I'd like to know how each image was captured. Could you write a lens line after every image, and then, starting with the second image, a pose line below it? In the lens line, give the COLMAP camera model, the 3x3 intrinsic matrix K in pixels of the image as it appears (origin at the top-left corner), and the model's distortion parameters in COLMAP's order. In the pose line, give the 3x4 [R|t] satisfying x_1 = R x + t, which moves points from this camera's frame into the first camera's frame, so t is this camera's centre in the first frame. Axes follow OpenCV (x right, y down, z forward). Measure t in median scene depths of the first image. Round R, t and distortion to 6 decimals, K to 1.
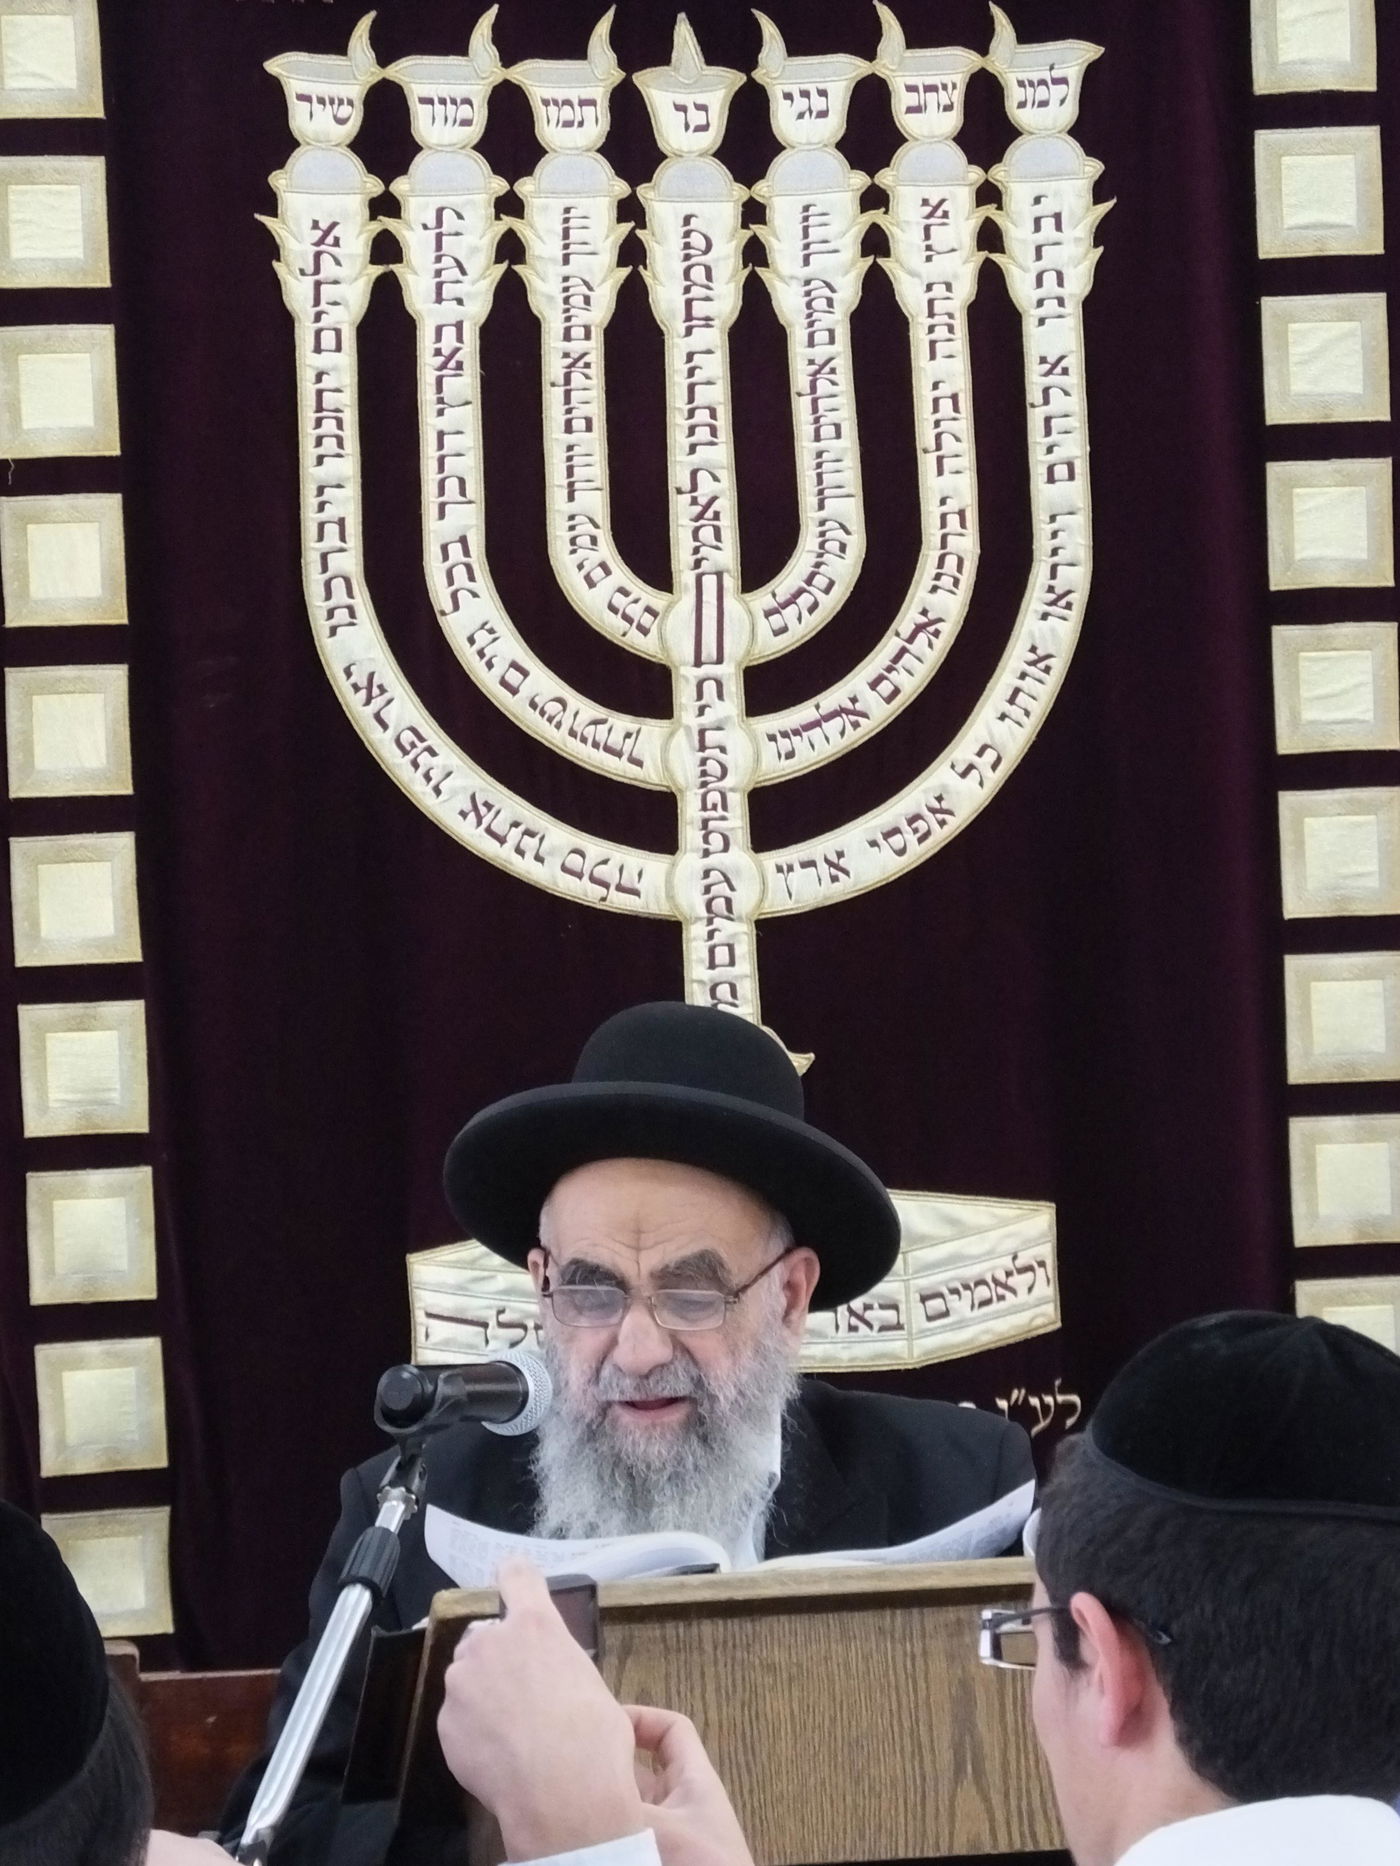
lens RADIAL K [[6811.8, 0, 715.5], [0, 6811.8, 895.8], [0, 0, 1]] dist [0.167343, 0.000000]
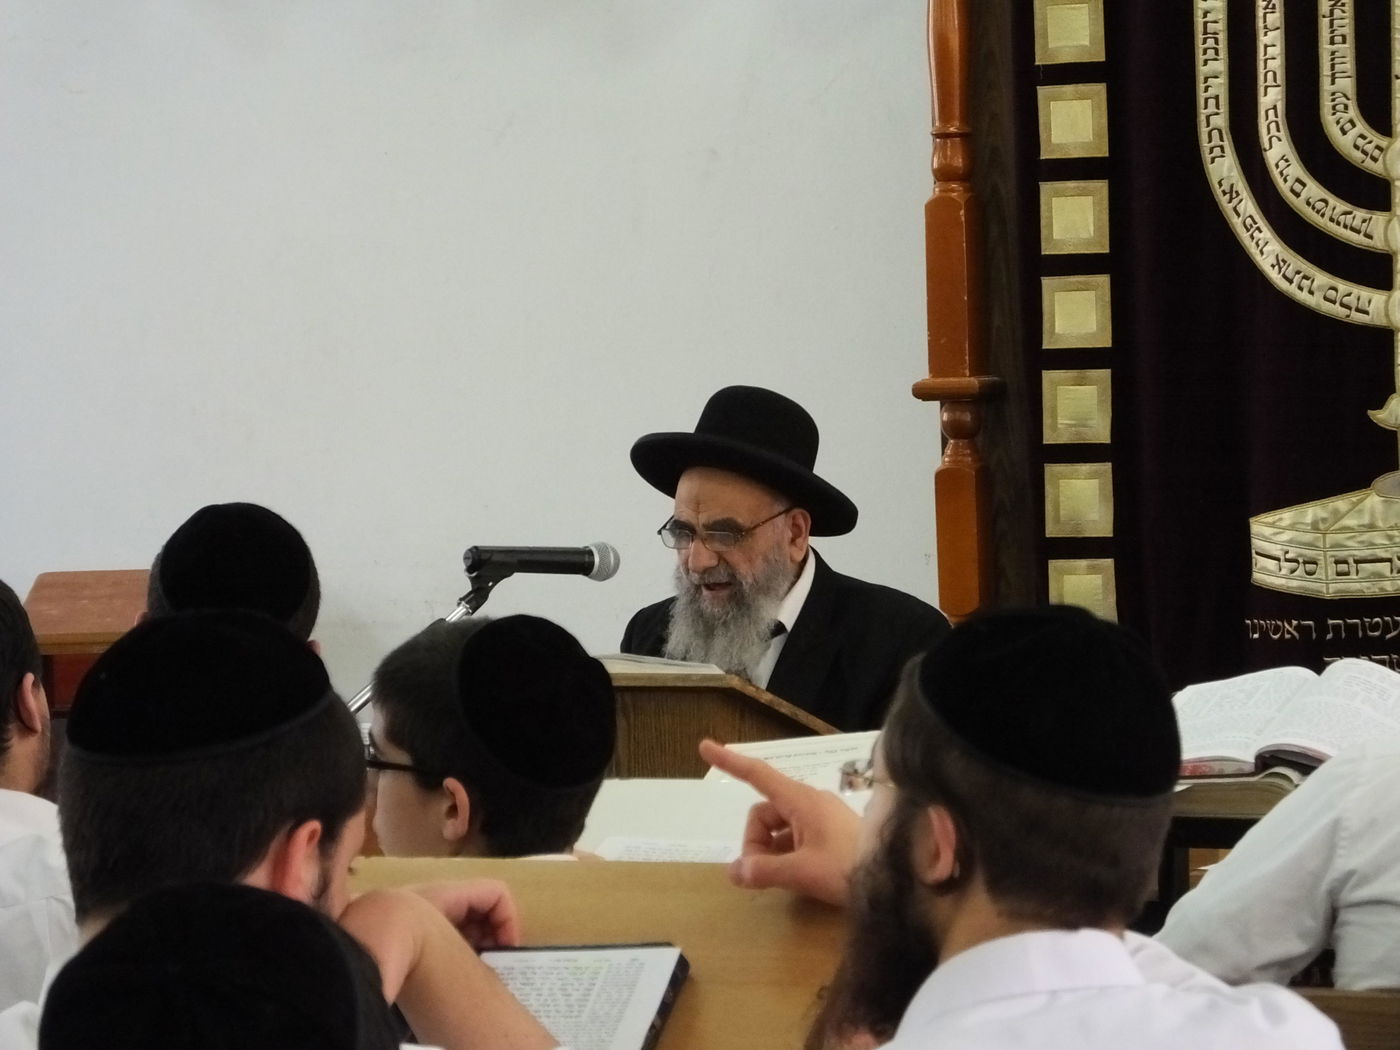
lens RADIAL K [[6358.9, 0, 696.3], [0, 6358.9, 531.0], [0, 0, 1]] dist [0.205152, 0.000000]
pose [[0.787128, 0.038882, -0.615563, 0.847489], [-0.001747, 0.998148, 0.060814, -0.042962], [0.616787, -0.046793, 0.785738, -0.369021]]
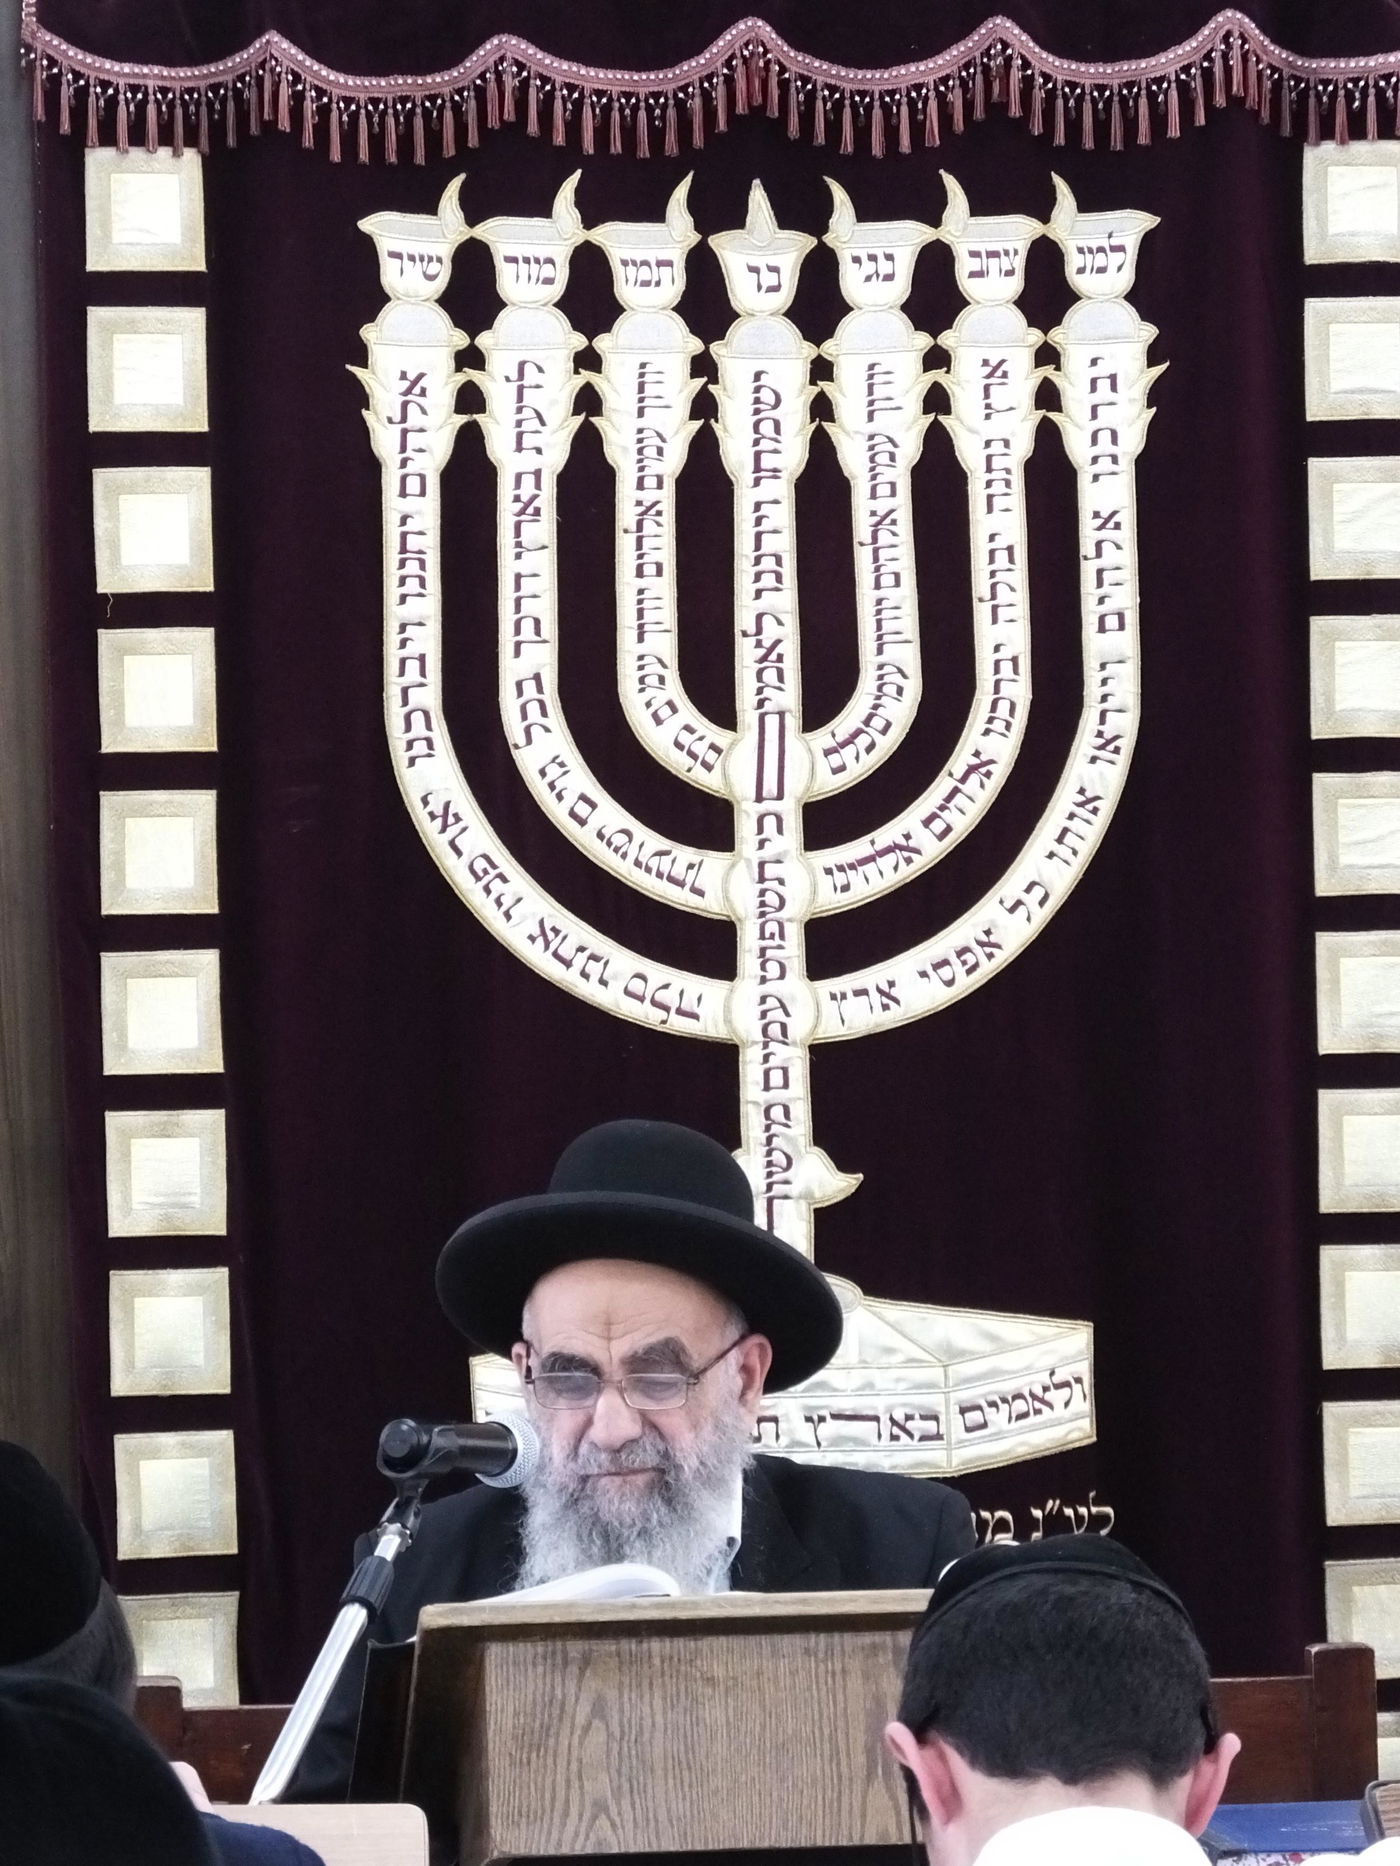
lens RADIAL K [[8475.5, 0, 705.8], [0, 8475.5, 920.9], [0, 0, 1]] dist [0.205152, 0.000000]
pose [[0.999214, 0.020383, -0.034008, 0.034037], [-0.020613, 0.999767, -0.006403, -0.006881], [0.033869, 0.007099, 0.999401, -0.303271]]
